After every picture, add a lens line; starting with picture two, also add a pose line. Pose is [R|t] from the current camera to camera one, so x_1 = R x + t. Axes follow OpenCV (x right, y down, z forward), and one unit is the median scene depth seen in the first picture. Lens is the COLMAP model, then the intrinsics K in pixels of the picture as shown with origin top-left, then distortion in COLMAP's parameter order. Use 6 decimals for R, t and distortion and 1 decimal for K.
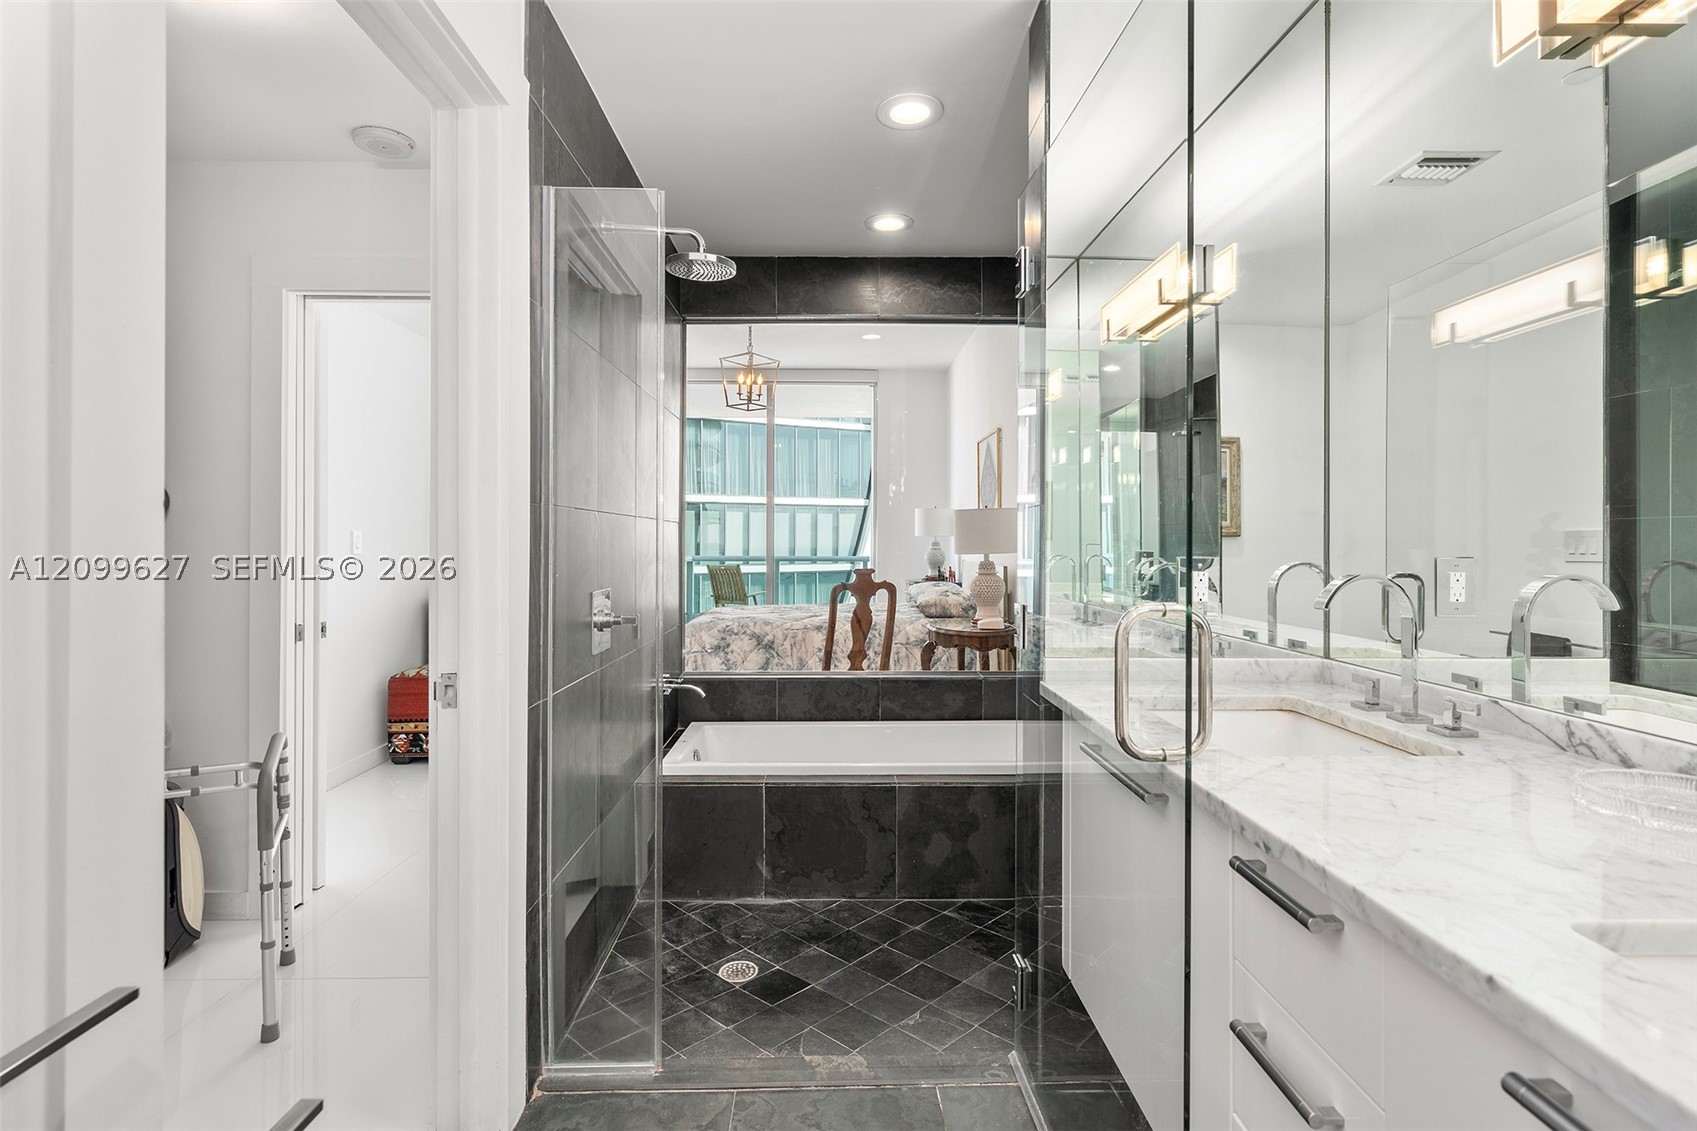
lens RADIAL K [[839.2, 0, 840.5], [0, 839.2, 541.5], [0, 0, 1]] dist [0.000982, 0.000106]
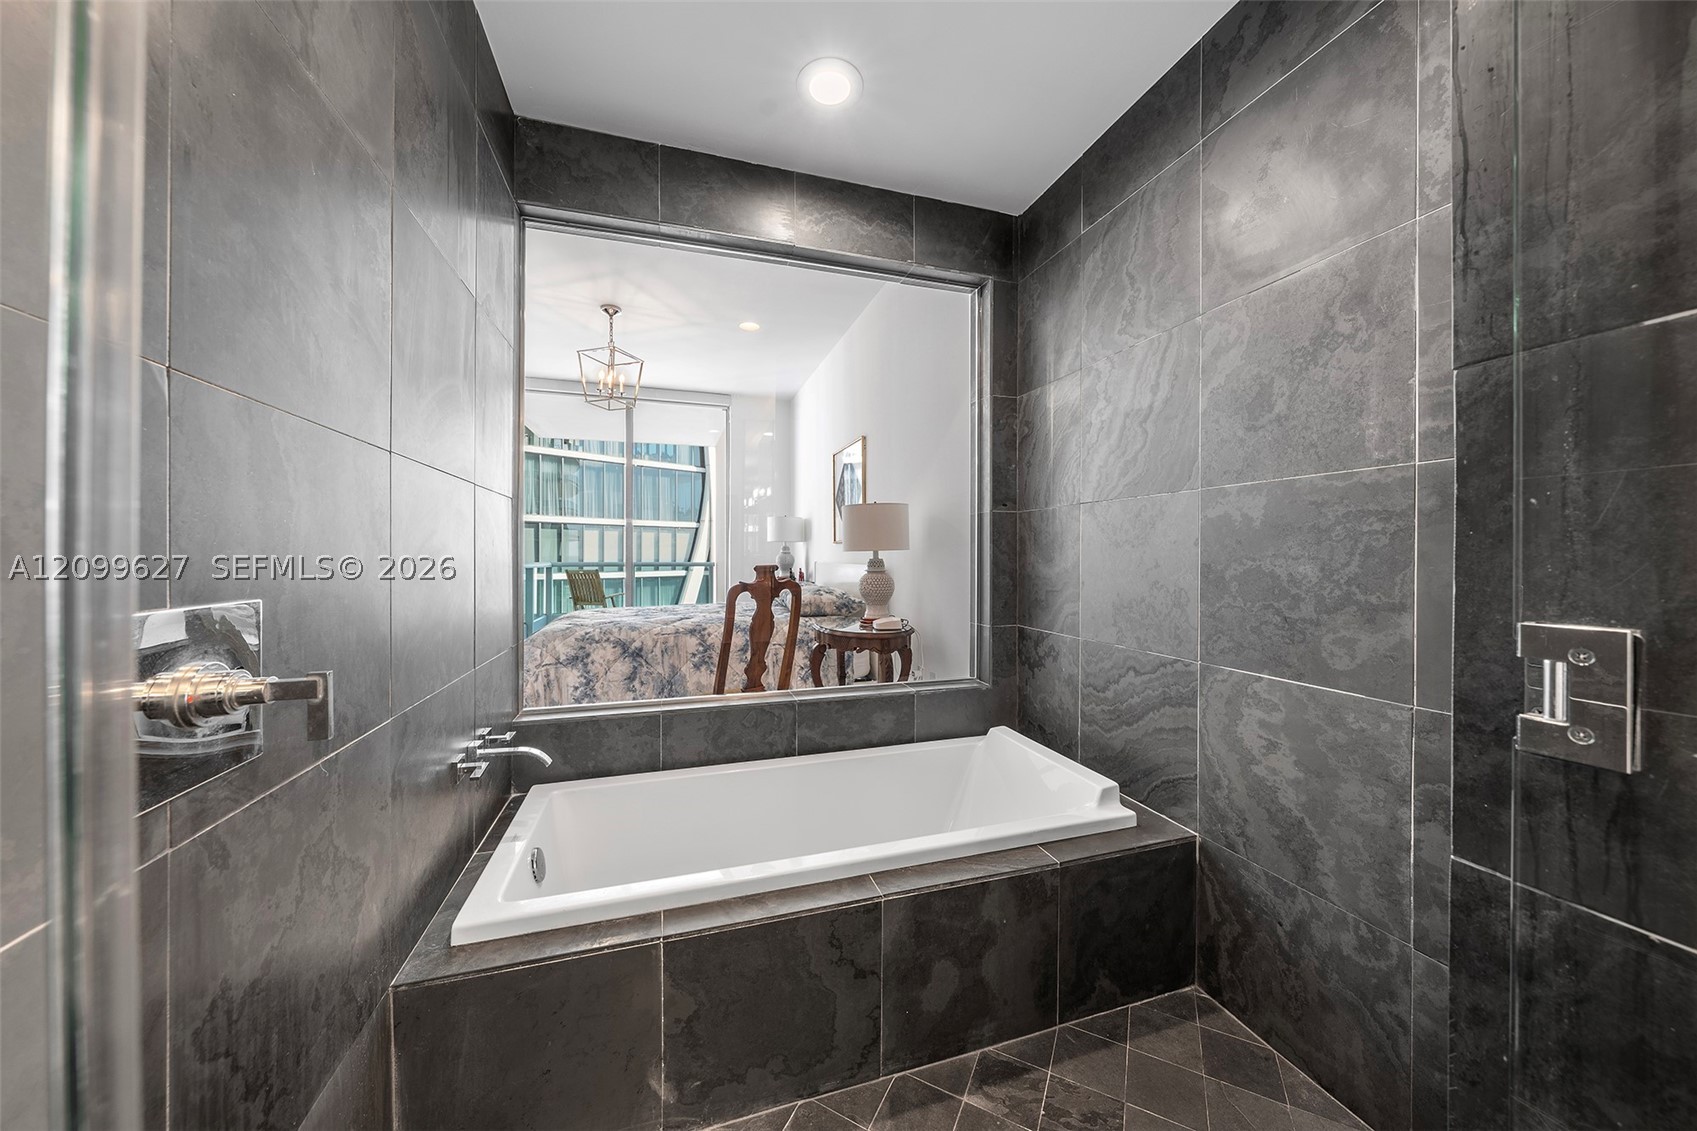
lens RADIAL K [[579.8, 0, 846.0], [0, 579.8, 556.2], [0, 0, 1]] dist [-0.001334, -0.000120]
pose [[0.958434, -0.001091, 0.285311, -0.064563], [0.000730, 0.999999, 0.001373, 0.024667], [-0.285312, -0.001108, 0.958434, 0.459414]]
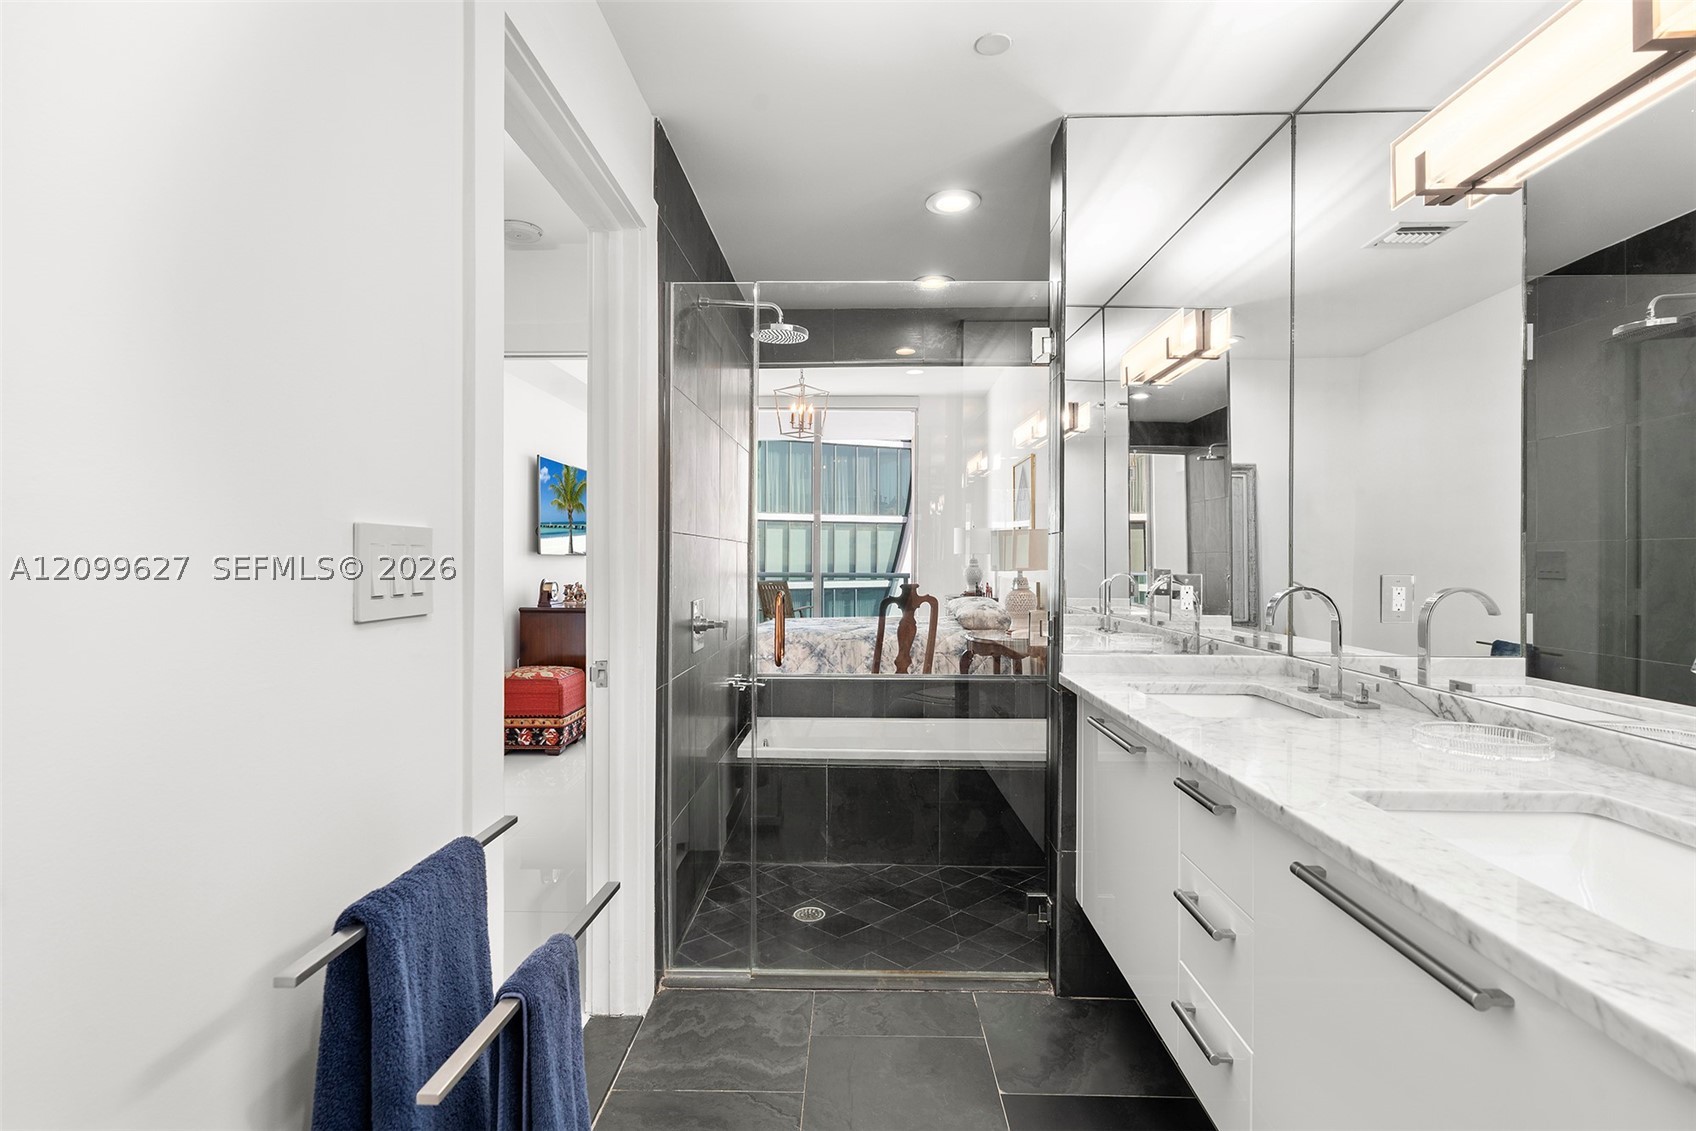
lens RADIAL K [[841.7, 0, 846.3], [0, 841.7, 562.3], [0, 0, 1]] dist [-0.000427, -0.000033]
pose [[0.999303, 0.001952, -0.037288, -0.015501], [-0.001762, 0.999985, 0.005127, -0.002249], [0.037298, -0.005058, 0.999291, -0.138250]]
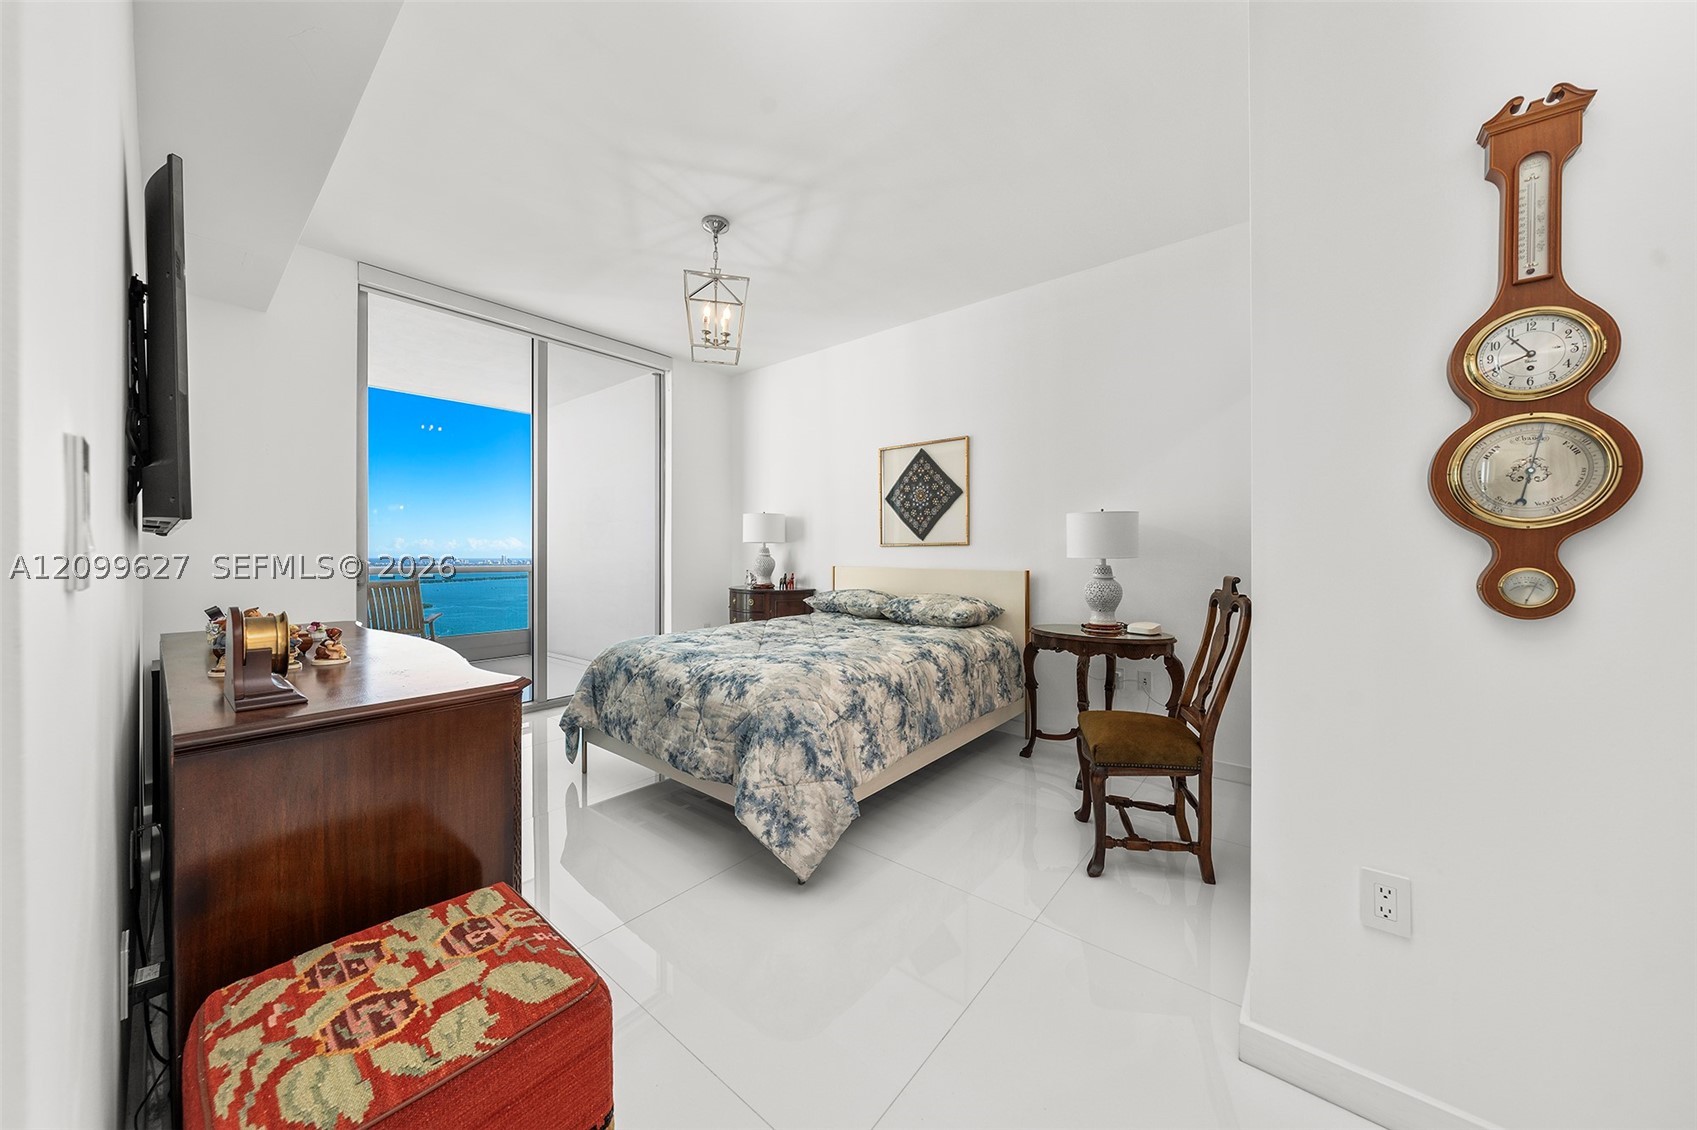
lens RADIAL K [[574.5, 0, 844.1], [0, 574.5, 557.8], [0, 0, 1]] dist [-0.001381, -0.000049]
pose [[0.656582, -0.008060, 0.754212, -0.673656], [-0.000678, 0.999936, 0.011276, 0.007877], [-0.754254, -0.007914, 0.656535, 0.993478]]
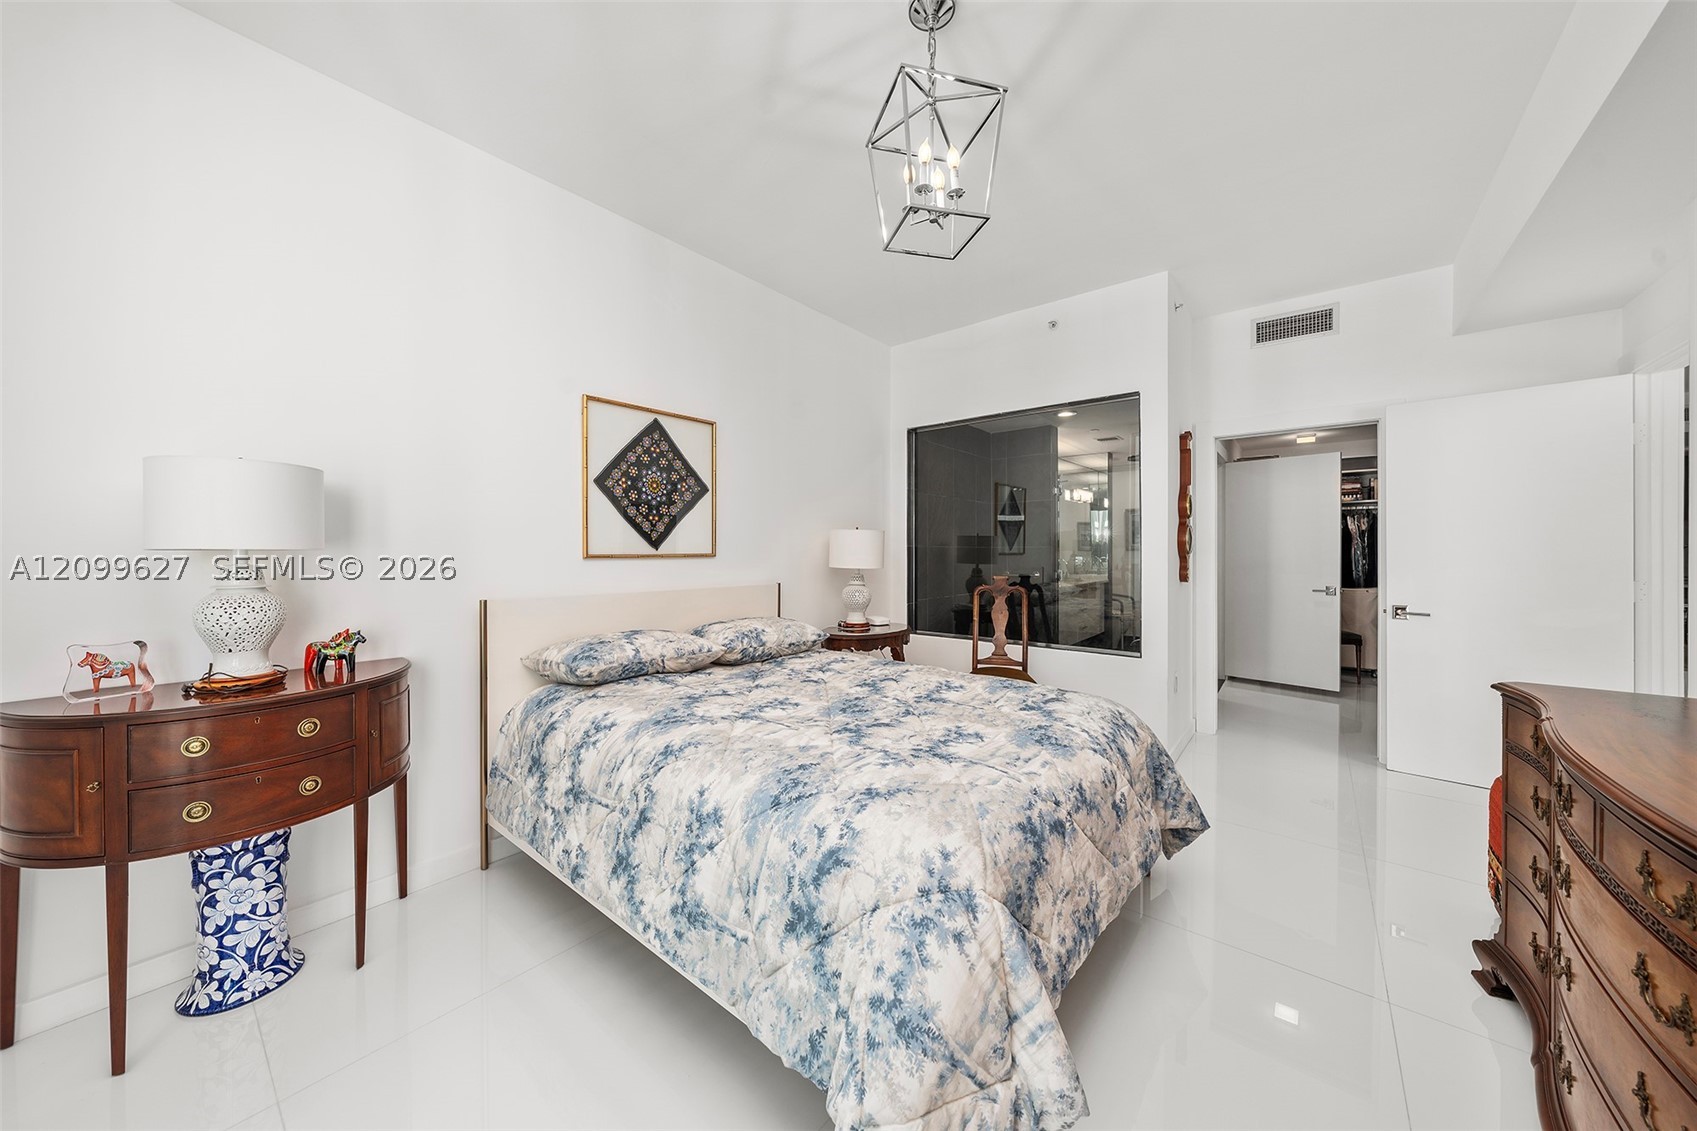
lens RADIAL K [[579.8, 0, 846.0], [0, 579.8, 556.2], [0, 0, 1]] dist [-0.001334, -0.000120]
pose [[-0.772724, -0.008659, 0.634683, -0.425337], [-0.000603, 0.999917, 0.012907, -0.015653], [-0.634742, 0.009591, -0.772665, 2.080384]]
